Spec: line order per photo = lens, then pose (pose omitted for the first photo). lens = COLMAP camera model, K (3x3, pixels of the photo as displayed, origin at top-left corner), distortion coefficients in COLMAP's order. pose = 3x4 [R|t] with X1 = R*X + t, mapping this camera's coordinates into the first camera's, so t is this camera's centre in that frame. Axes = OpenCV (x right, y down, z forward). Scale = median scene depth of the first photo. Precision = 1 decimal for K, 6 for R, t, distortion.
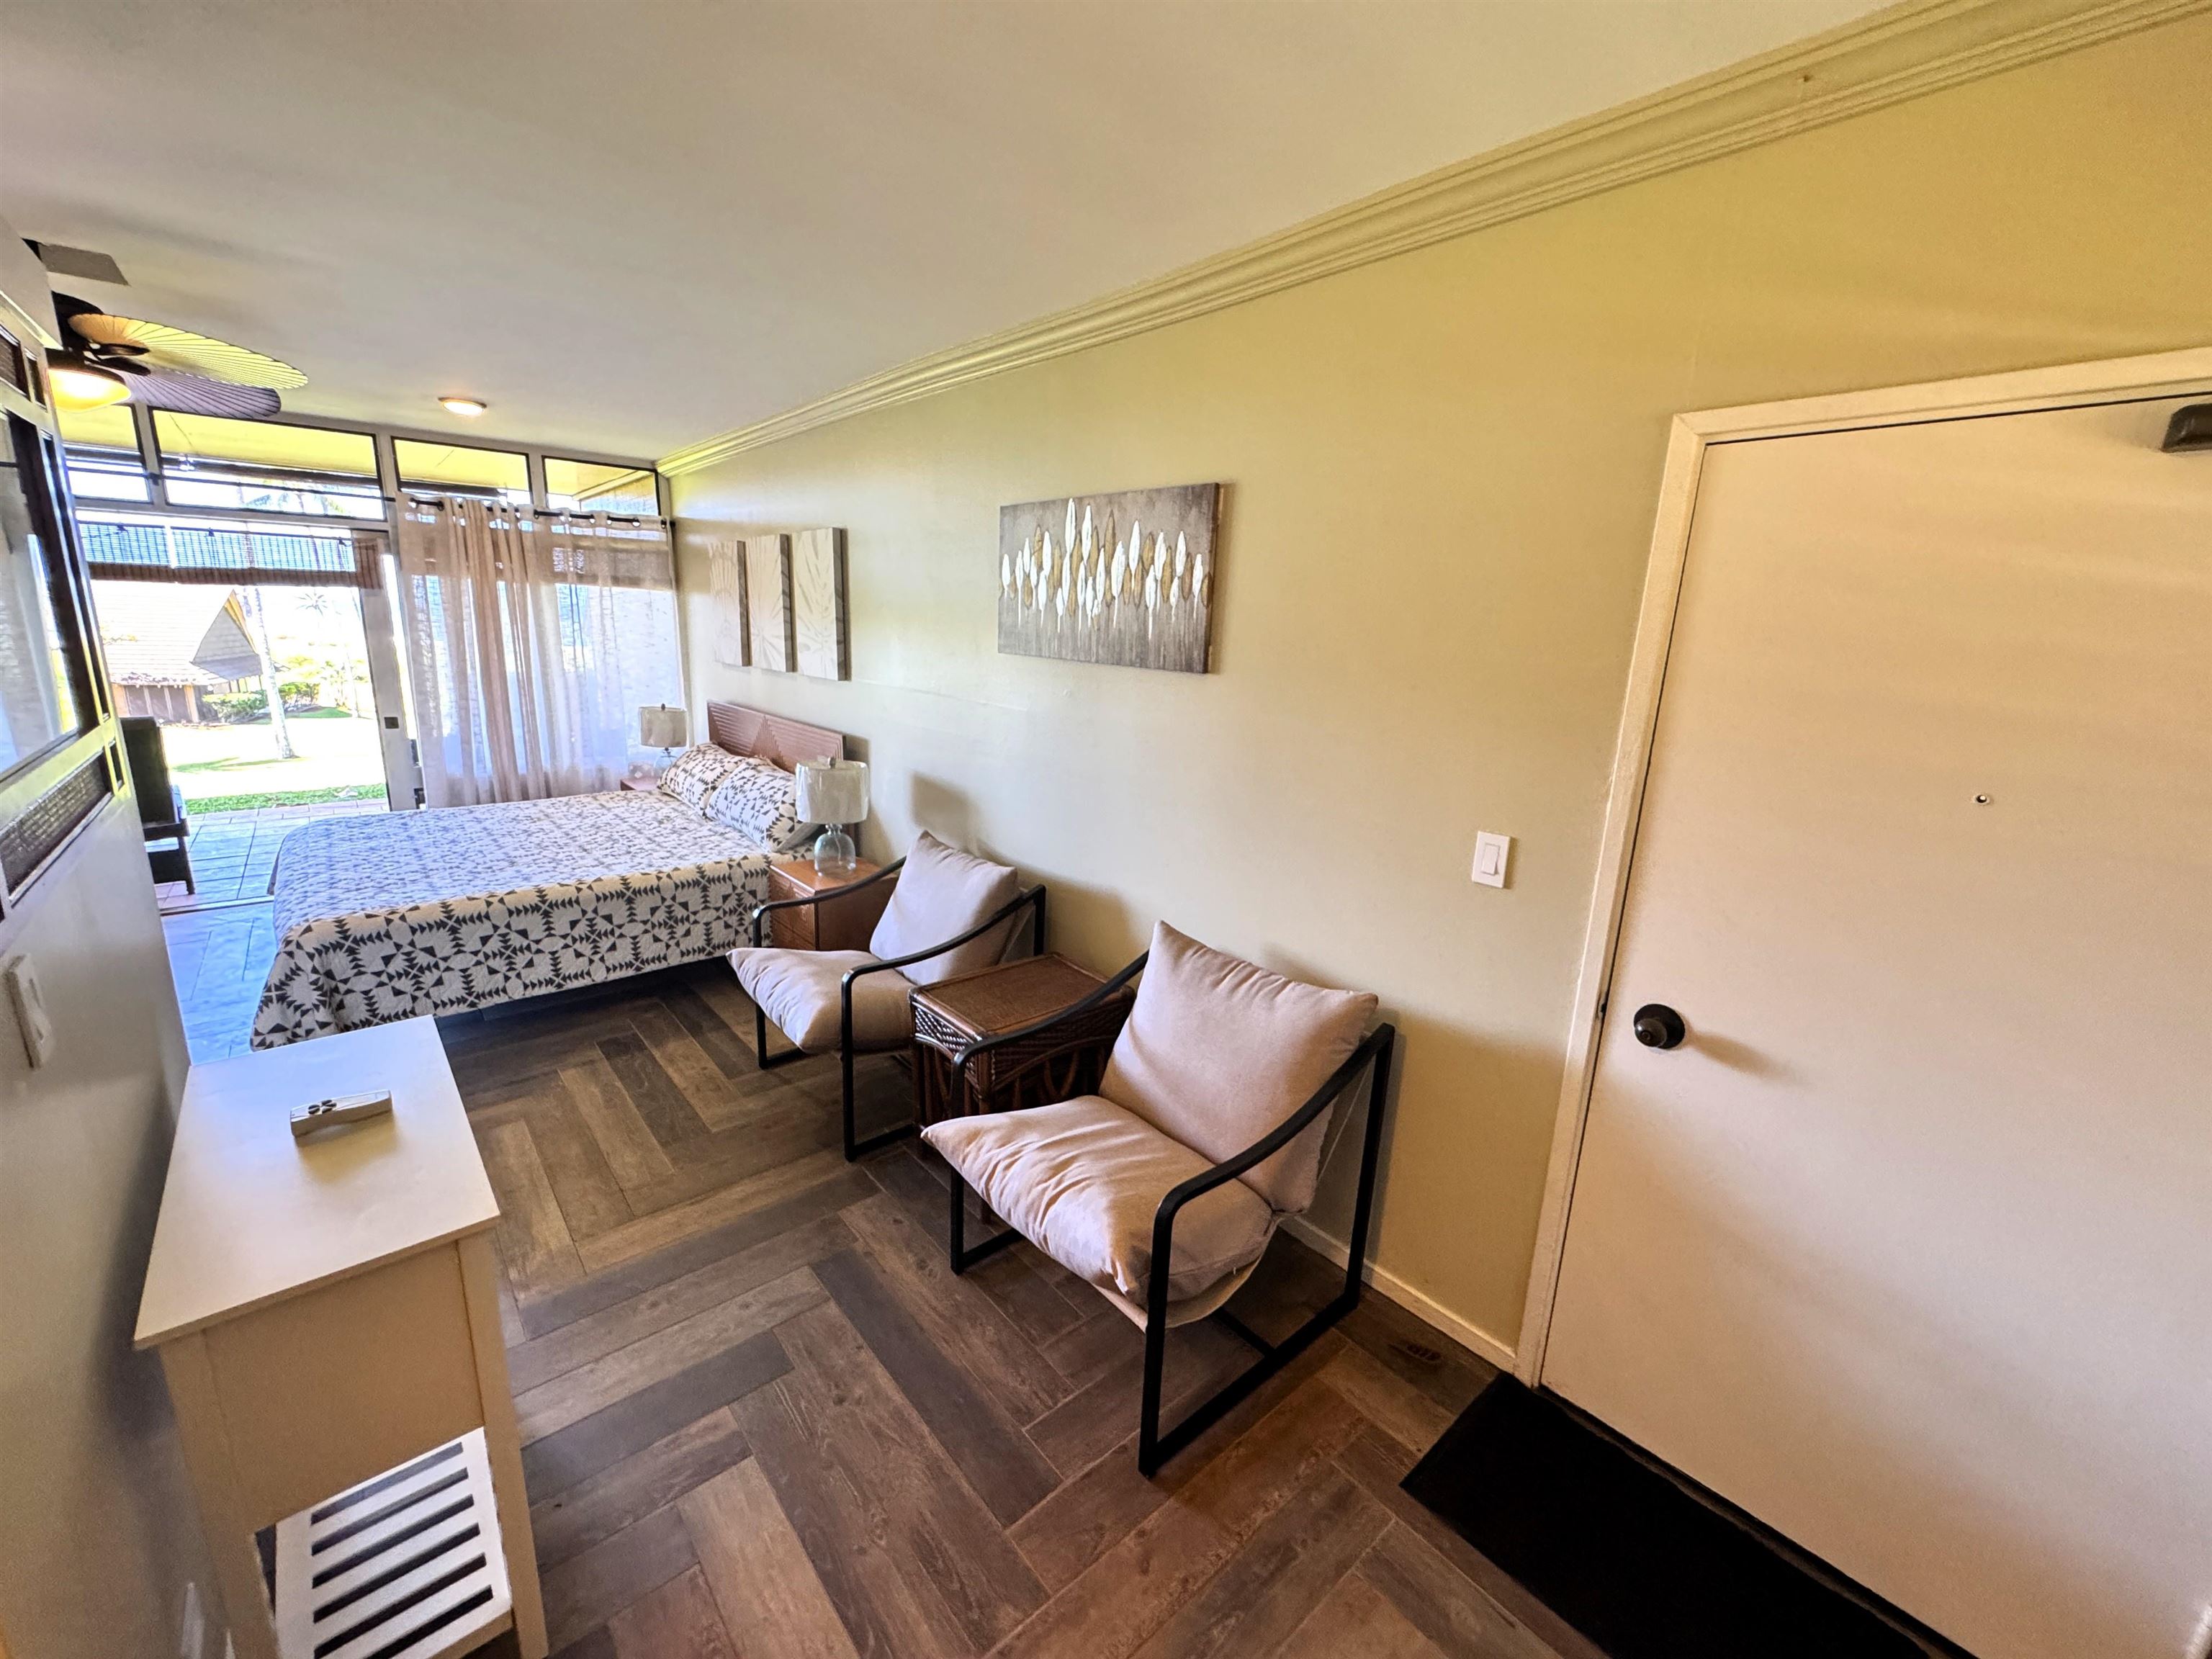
lens RADIAL K [[885.5, 0, 1102.6], [0, 885.5, 829.3], [0, 0, 1]] dist [-0.004342, 0.000661]
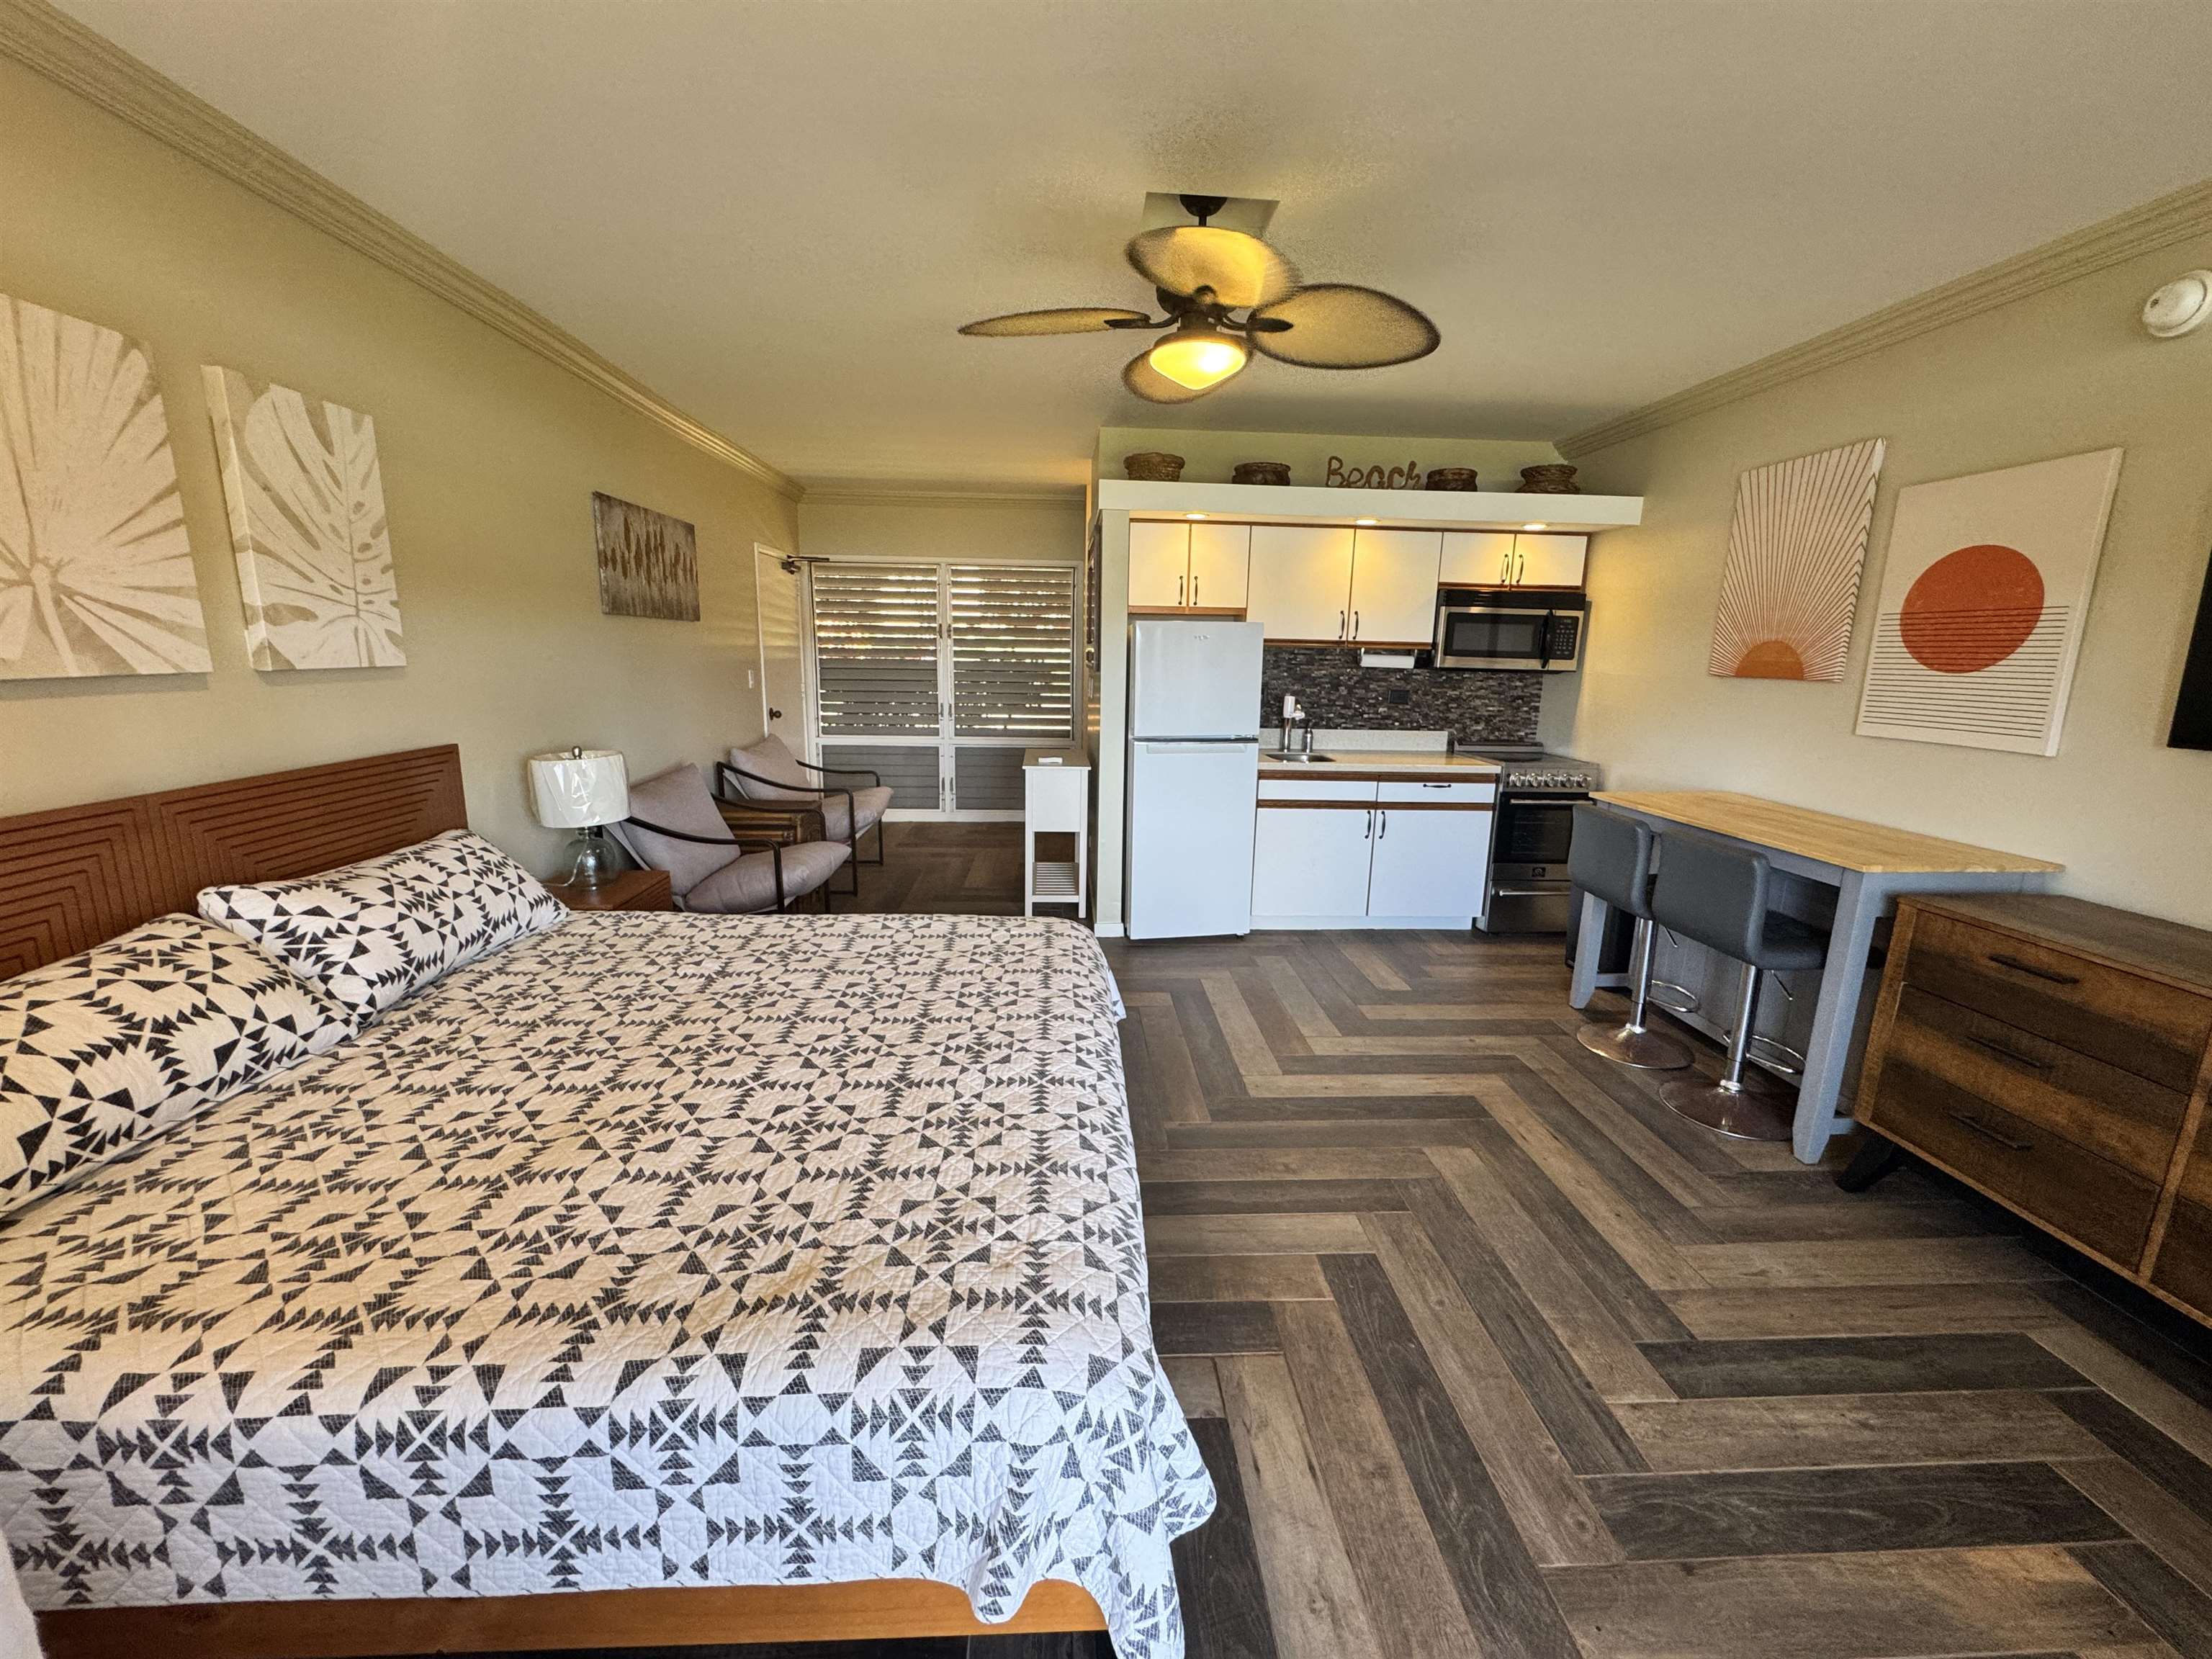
lens RADIAL K [[885.5, 0, 1106.0], [0, 885.5, 827.1], [0, 0, 1]] dist [-0.004342, 0.000661]
pose [[-0.787241, -0.172111, 0.592140, -1.494500], [0.096411, 0.914097, 0.393868, -0.362606], [-0.609062, 0.367158, -0.703021, 1.630086]]
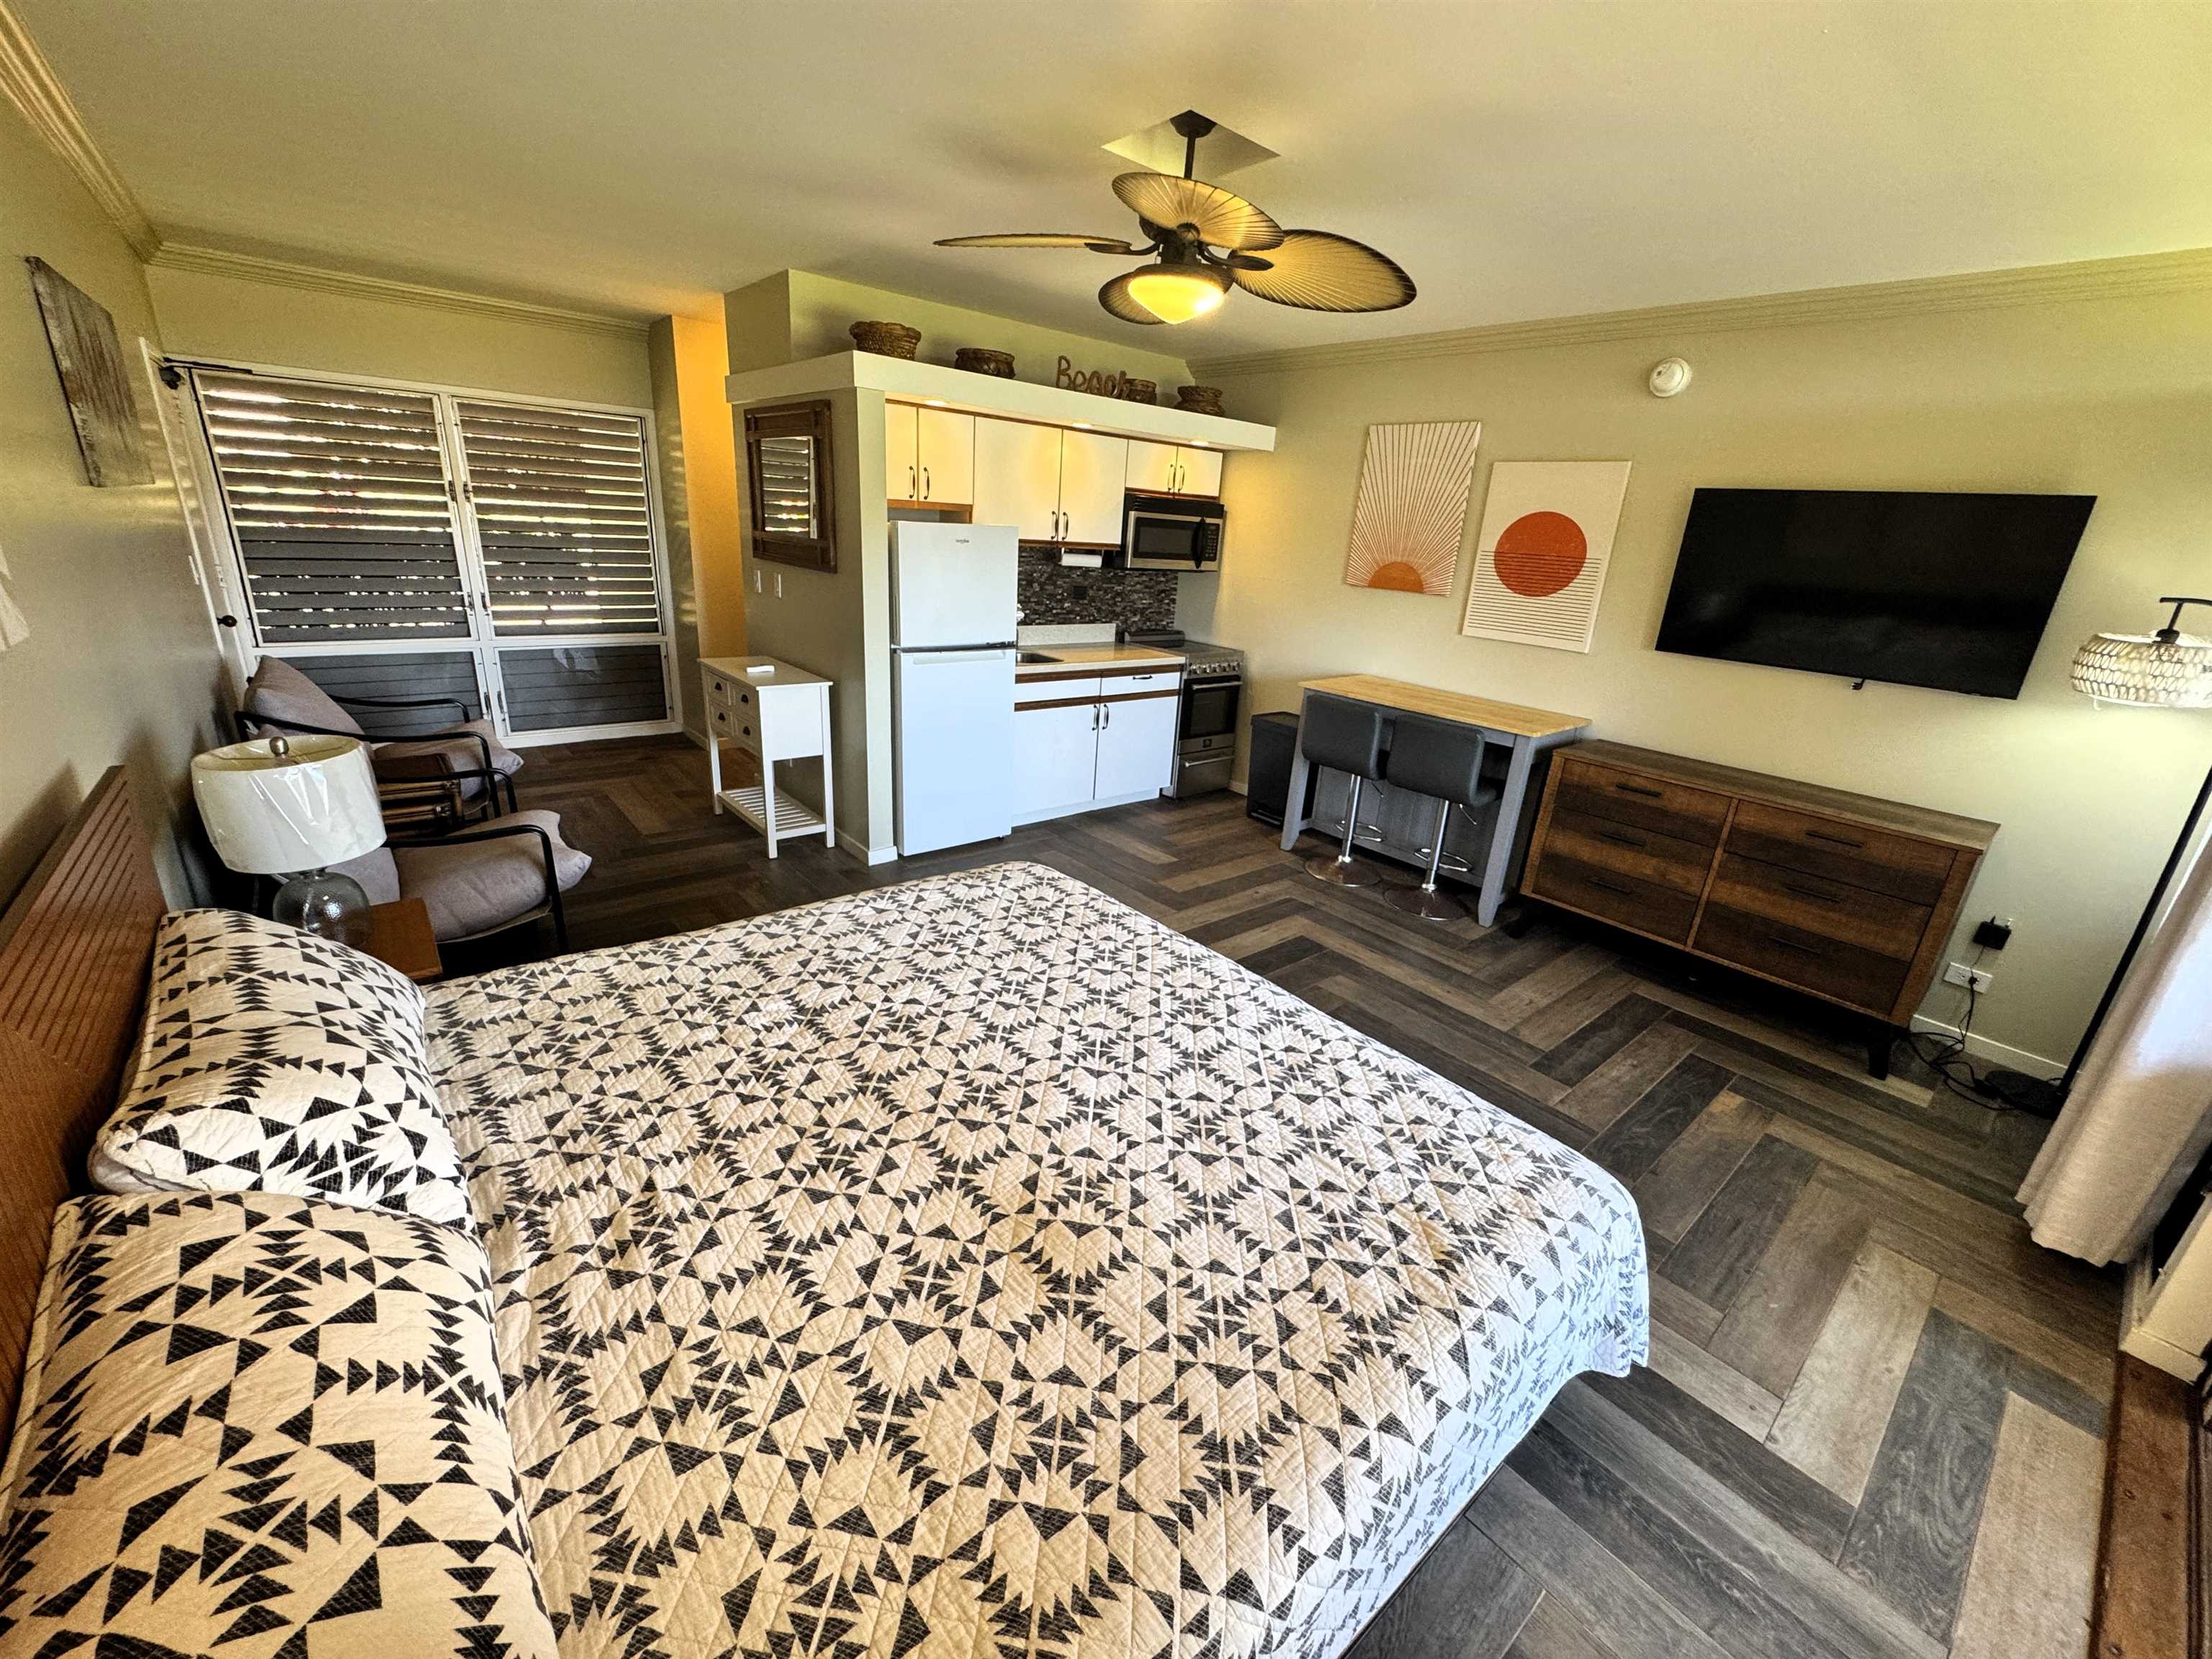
lens RADIAL K [[885.5, 0, 1105.4], [0, 885.5, 829.3], [0, 0, 1]] dist [-0.004342, 0.000661]
pose [[-0.994860, -0.100173, -0.014814, -0.973298], [-0.092343, 0.837436, 0.538678, -0.445801], [-0.041555, 0.537277, -0.842382, 1.796350]]
